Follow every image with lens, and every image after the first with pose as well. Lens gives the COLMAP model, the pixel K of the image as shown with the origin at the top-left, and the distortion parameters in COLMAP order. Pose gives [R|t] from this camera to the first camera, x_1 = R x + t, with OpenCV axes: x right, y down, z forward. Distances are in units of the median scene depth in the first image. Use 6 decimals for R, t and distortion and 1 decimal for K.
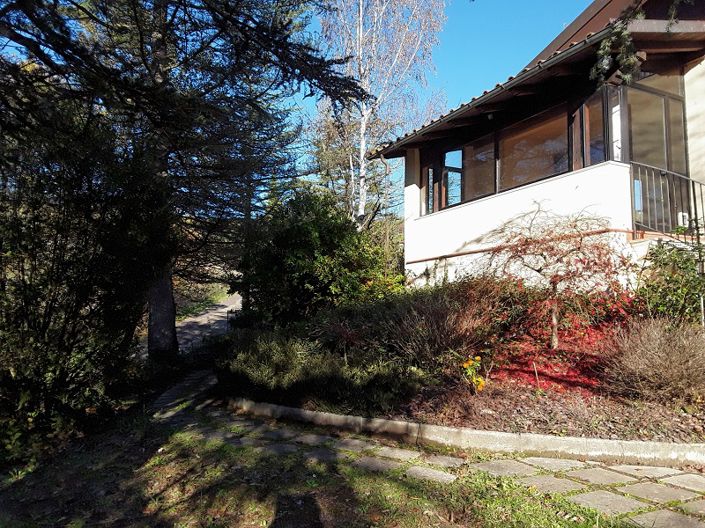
lens RADIAL K [[563.9, 0, 352.1], [0, 563.9, 264.3], [0, 0, 1]] dist [-0.002082, -0.000848]
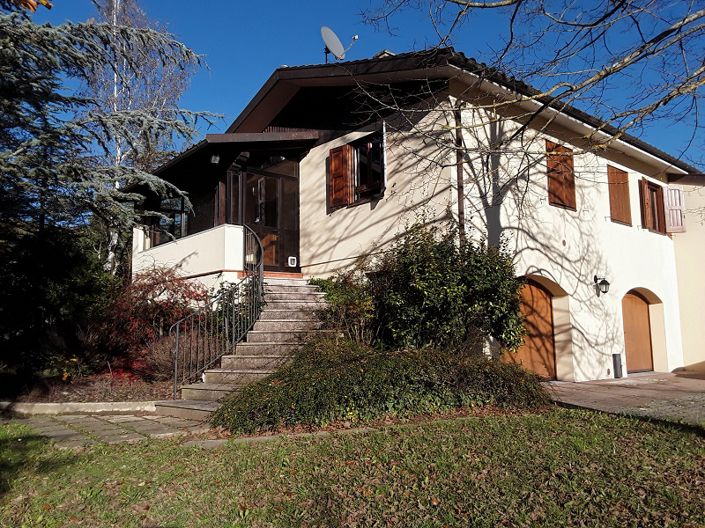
lens RADIAL K [[563.9, 0, 352.7], [0, 563.9, 263.6], [0, 0, 1]] dist [-0.002082, -0.000848]
pose [[0.968813, 0.003674, 0.247767, 0.369371], [0.001073, 0.999819, -0.019021, -0.045664], [-0.247792, 0.018694, 0.968633, -0.450702]]
